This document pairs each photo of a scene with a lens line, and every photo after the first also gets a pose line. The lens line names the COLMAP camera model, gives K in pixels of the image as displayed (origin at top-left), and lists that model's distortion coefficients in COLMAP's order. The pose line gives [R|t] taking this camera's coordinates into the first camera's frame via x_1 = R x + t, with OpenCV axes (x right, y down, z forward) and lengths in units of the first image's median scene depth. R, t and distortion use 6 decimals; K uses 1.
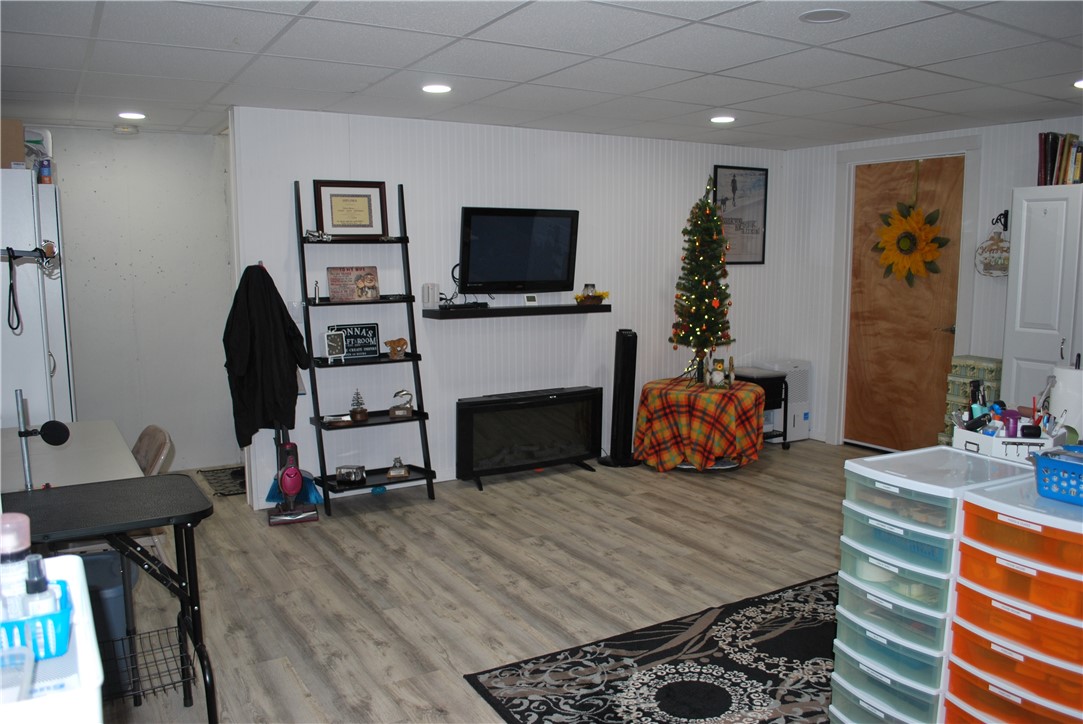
lens RADIAL K [[843.4, 0, 545.6], [0, 843.4, 363.1], [0, 0, 1]] dist [-0.070519, -0.001595]
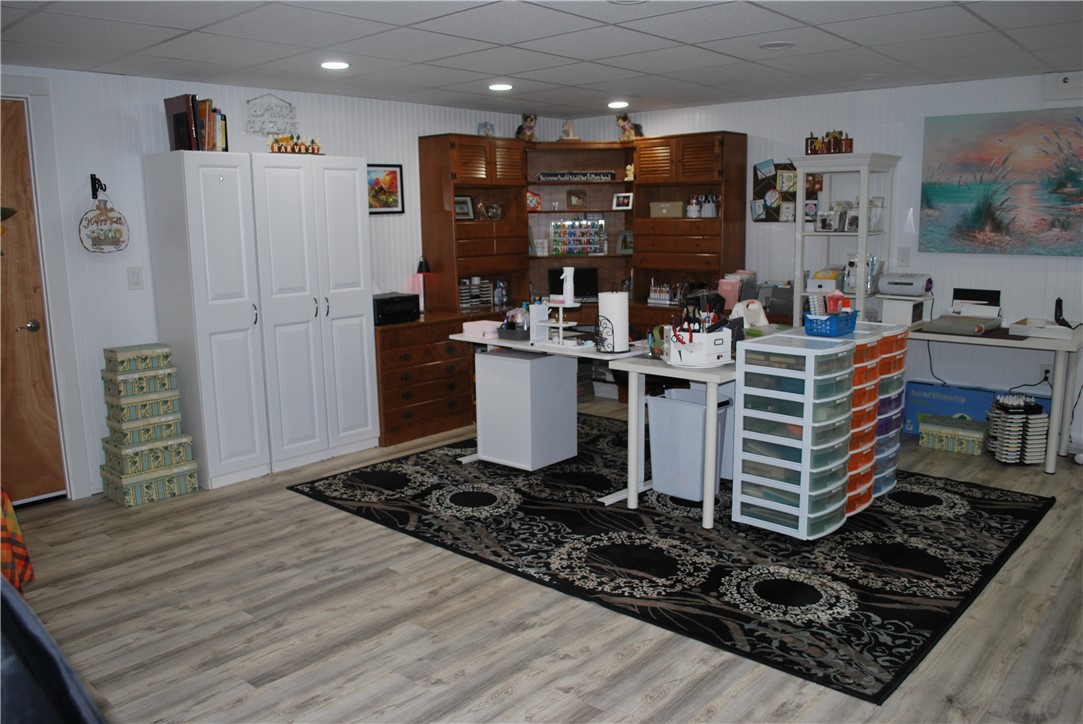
lens RADIAL K [[843.4, 0, 546.8], [0, 843.4, 365.9], [0, 0, 1]] dist [-0.070519, -0.001595]
pose [[-0.291217, -0.162233, 0.942801, -0.583300], [0.138363, 0.968011, 0.209310, -0.151987], [-0.946598, 0.191403, -0.259454, 1.154938]]
